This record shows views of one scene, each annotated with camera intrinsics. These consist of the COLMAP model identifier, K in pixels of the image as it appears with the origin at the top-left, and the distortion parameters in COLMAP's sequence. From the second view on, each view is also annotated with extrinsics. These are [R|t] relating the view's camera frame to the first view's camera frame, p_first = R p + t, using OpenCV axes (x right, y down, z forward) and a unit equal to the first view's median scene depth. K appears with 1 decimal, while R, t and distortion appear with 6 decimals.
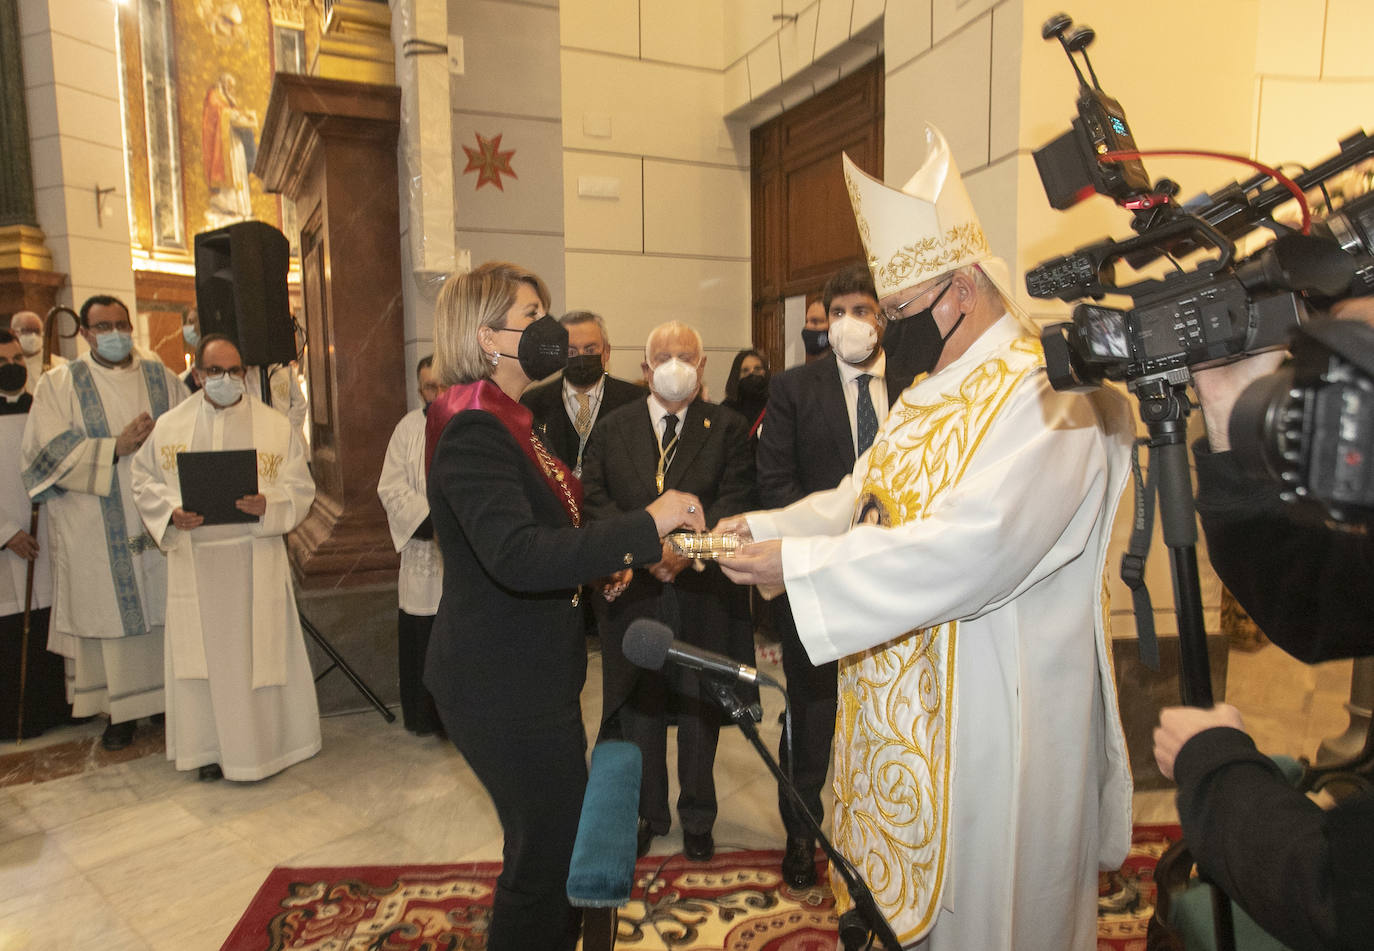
lens RADIAL K [[892.4, 0, 687.2], [0, 892.4, 522.9], [0, 0, 1]] dist [-0.047912, -0.000545]
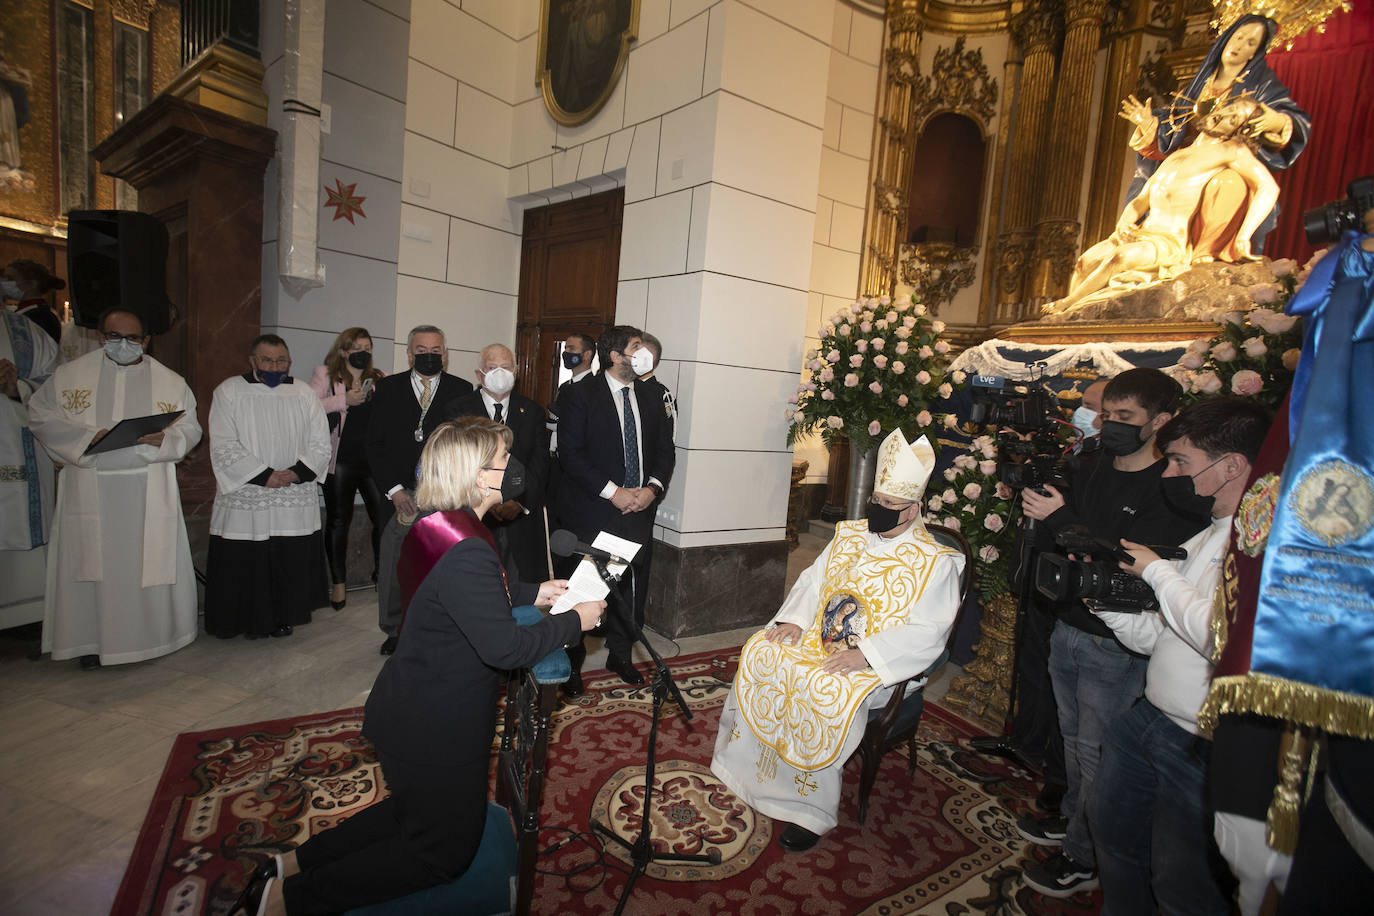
lens RADIAL K [[708.6, 0, 687.0], [0, 708.6, 458.0], [0, 0, 1]] dist [-0.001025, 0.010142]
pose [[0.883381, 0.039057, 0.467025, -0.279790], [-0.030576, 0.999201, -0.025727, -0.002892], [-0.467656, 0.008447, 0.883870, -0.230294]]
